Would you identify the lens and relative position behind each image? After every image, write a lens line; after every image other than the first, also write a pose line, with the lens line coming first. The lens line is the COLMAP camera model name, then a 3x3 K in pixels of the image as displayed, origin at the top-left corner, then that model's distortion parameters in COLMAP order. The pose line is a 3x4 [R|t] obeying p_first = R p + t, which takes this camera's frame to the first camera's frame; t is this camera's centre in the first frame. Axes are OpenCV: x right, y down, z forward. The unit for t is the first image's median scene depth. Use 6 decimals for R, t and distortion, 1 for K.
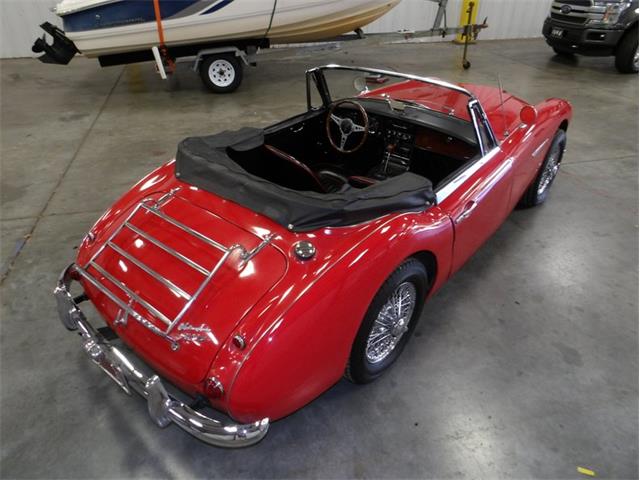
lens RADIAL K [[454.2, 0, 316.8], [0, 454.2, 237.8], [0, 0, 1]] dist [-0.012300, 0.017789]
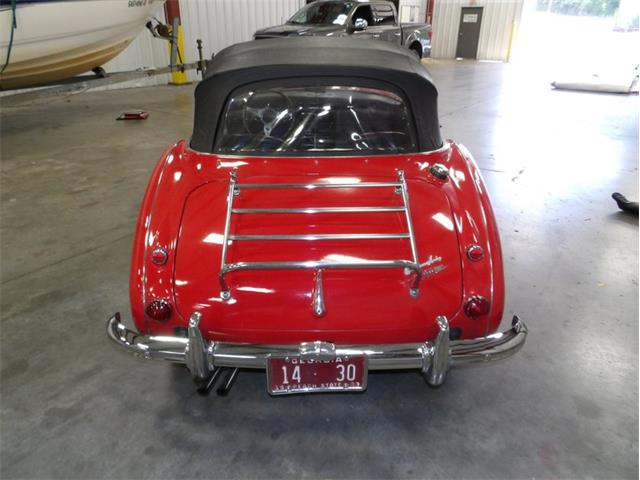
lens RADIAL K [[454.2, 0, 322.7], [0, 454.2, 239.9], [0, 0, 1]] dist [-0.012300, 0.017789]
pose [[0.741108, -0.281454, 0.609543, -0.267153], [0.351992, 0.935994, 0.004225, 0.022108], [-0.571717, 0.211422, 0.792742, 0.107998]]
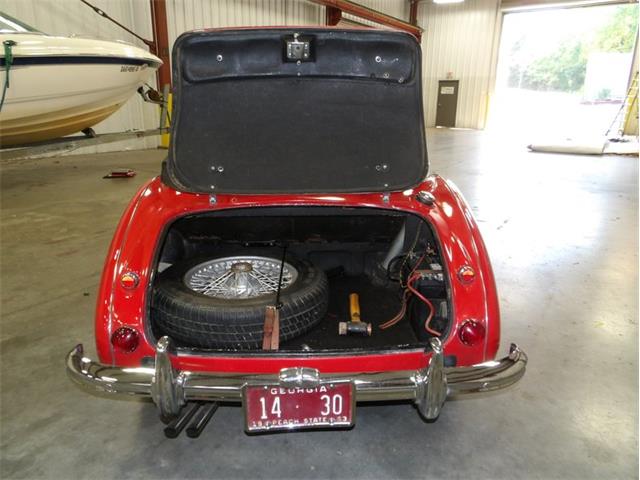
lens RADIAL K [[454.2, 0, 320.0], [0, 454.2, 240.3], [0, 0, 1]] dist [-0.012300, 0.017789]
pose [[0.725178, -0.196492, 0.659931, -0.262139], [0.362106, 0.924015, -0.122785, 0.045181], [-0.585660, 0.328005, 0.741226, 0.123954]]
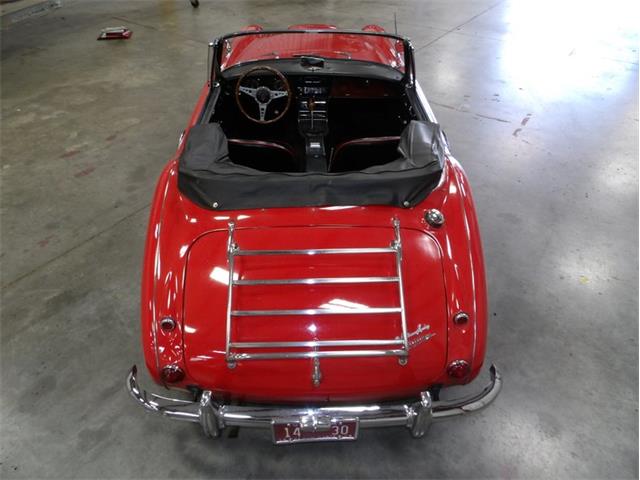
lens RADIAL K [[454.2, 0, 322.0], [0, 454.2, 237.4], [0, 0, 1]] dist [-0.012300, 0.017789]
pose [[0.739156, -0.421329, 0.525481, -0.235752], [0.349558, 0.906856, 0.235416, -0.080786], [-0.575724, 0.009678, 0.817587, 0.085663]]
